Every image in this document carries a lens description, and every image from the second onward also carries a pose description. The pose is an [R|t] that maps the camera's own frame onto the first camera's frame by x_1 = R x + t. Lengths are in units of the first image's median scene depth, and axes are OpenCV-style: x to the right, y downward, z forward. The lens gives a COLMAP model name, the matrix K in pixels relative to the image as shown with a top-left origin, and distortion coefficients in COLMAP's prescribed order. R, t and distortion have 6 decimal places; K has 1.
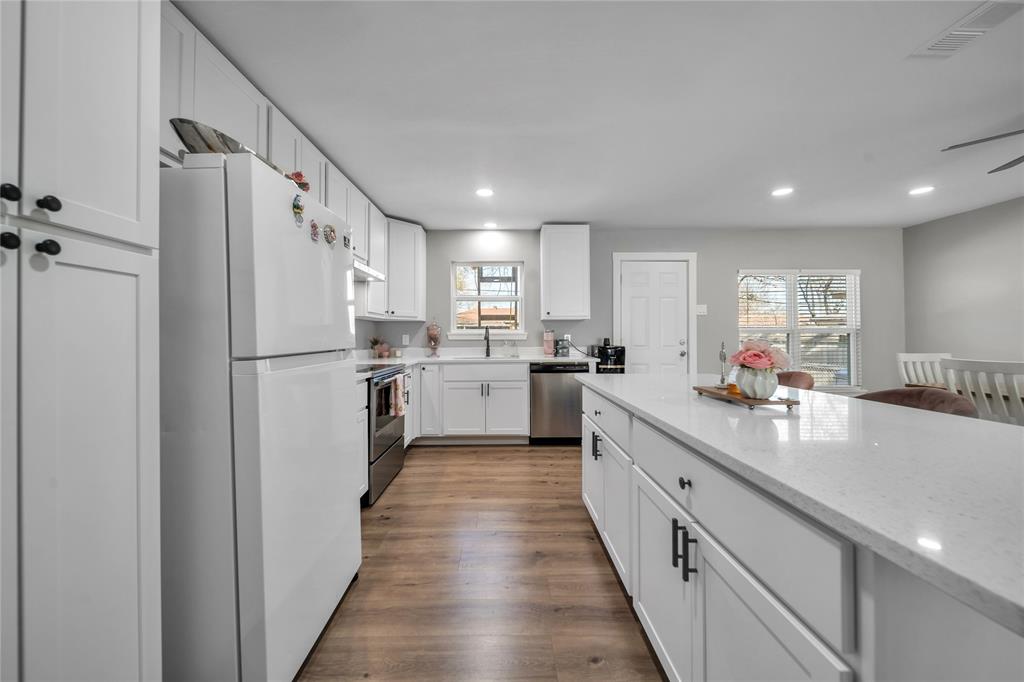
lens RADIAL K [[364.5, 0, 512.0], [0, 364.5, 341.0], [0, 0, 1]] dist [0.000142, 0.000013]
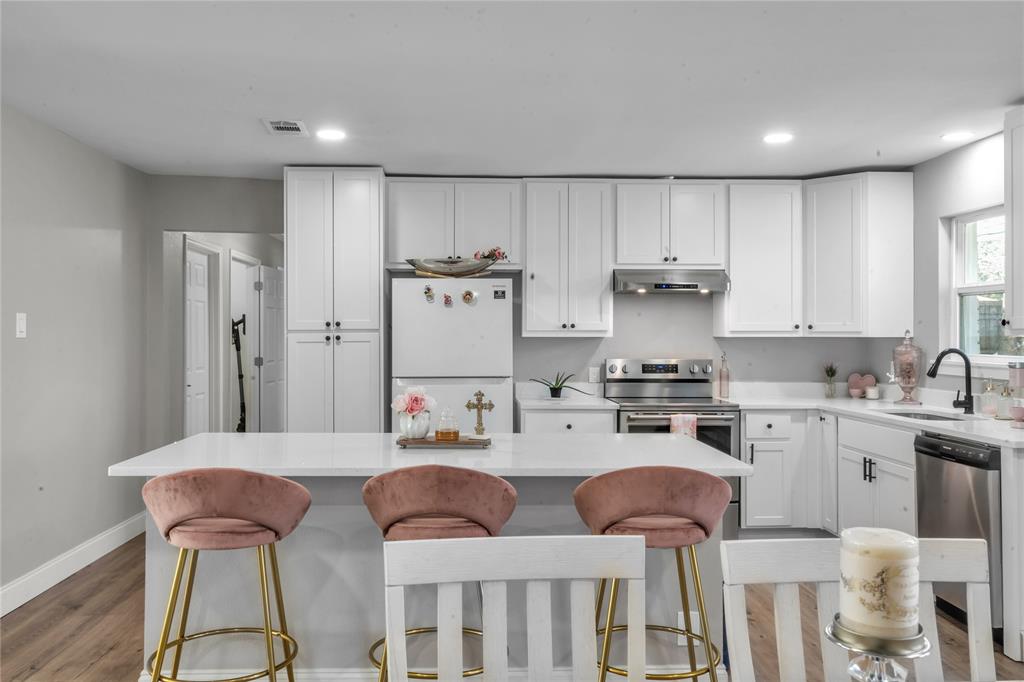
lens RADIAL K [[860.4, 0, 512.0], [0, 860.4, 341.0], [0, 0, 1]] dist [0.007303, 0.002457]
pose [[0.054138, 0.005514, -0.998518, 1.025864], [-0.012809, 0.999906, 0.004827, -0.047775], [0.998451, 0.012528, 0.054203, 0.348429]]
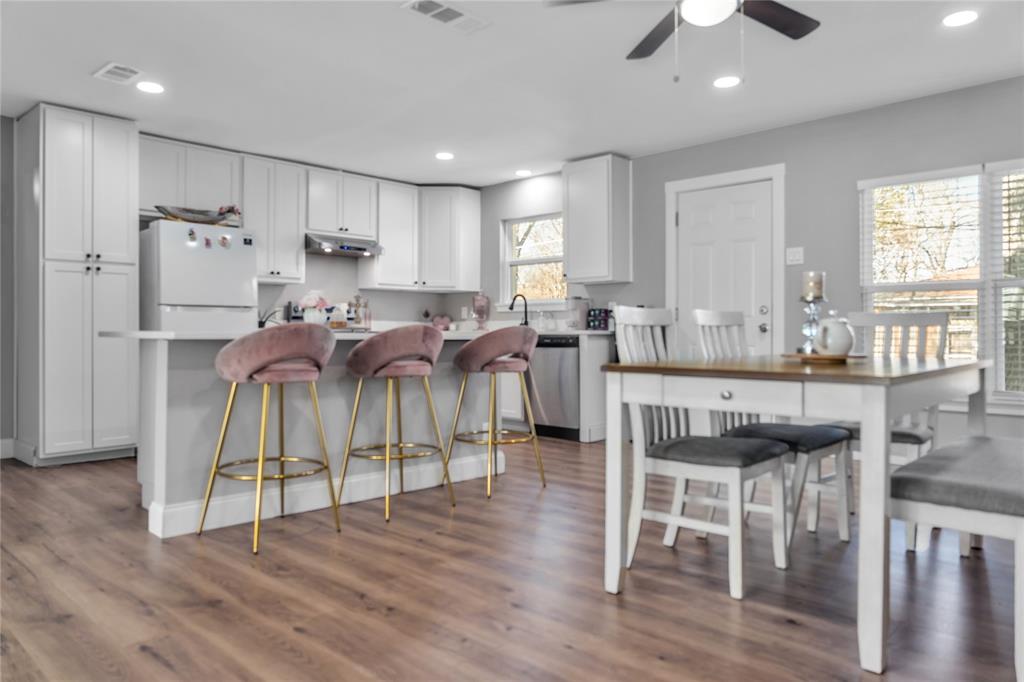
lens RADIAL K [[707.6, 0, 512.0], [0, 707.6, 341.0], [0, 0, 1]] dist [0.000033, -0.000850]
pose [[0.714970, 0.012331, -0.699047, 1.045088], [-0.012395, 0.999911, 0.004961, 0.058122], [0.699046, 0.005118, 0.715059, -0.176677]]
